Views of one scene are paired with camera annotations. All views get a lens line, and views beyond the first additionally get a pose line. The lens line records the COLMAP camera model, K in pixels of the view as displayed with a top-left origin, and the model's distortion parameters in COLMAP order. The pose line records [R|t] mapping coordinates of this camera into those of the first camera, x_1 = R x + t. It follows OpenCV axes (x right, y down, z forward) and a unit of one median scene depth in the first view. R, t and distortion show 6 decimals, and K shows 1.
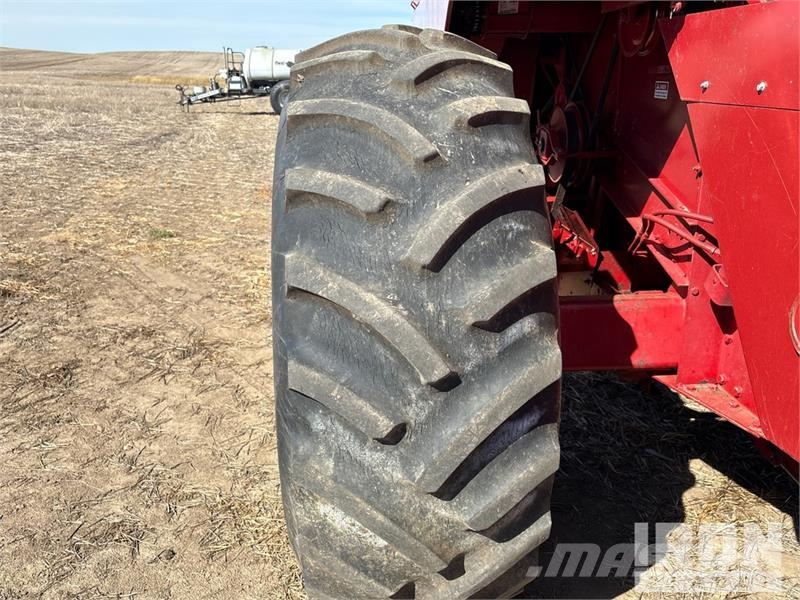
lens RADIAL K [[726.1, 0, 402.1], [0, 726.1, 299.6], [0, 0, 1]] dist [0.047321, 0.000000]
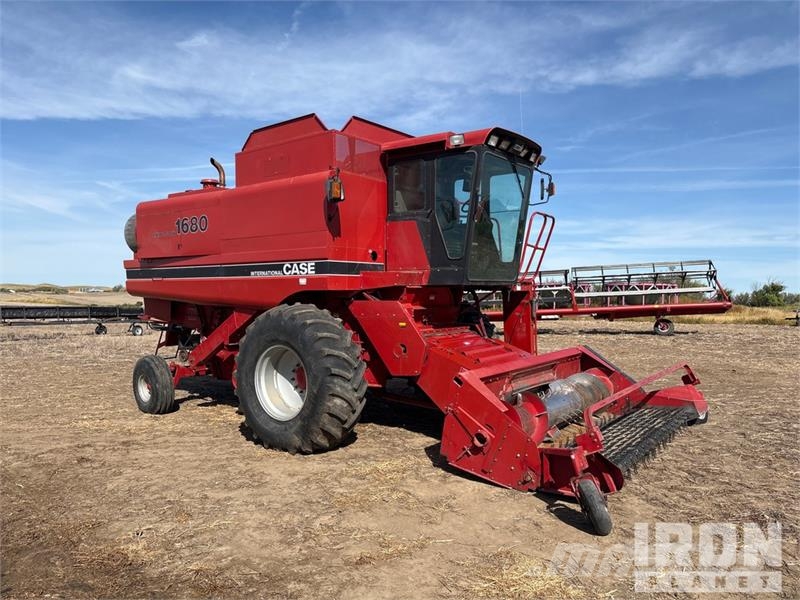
lens RADIAL K [[603.4, 0, 402.7], [0, 603.4, 292.3], [0, 0, 1]] dist [0.048304, -0.052901]
pose [[0.657478, -0.008198, 0.753430, -2.913030], [0.238500, 0.950789, -0.197781, 0.517409], [-0.714731, 0.309730, 0.627078, -2.119830]]
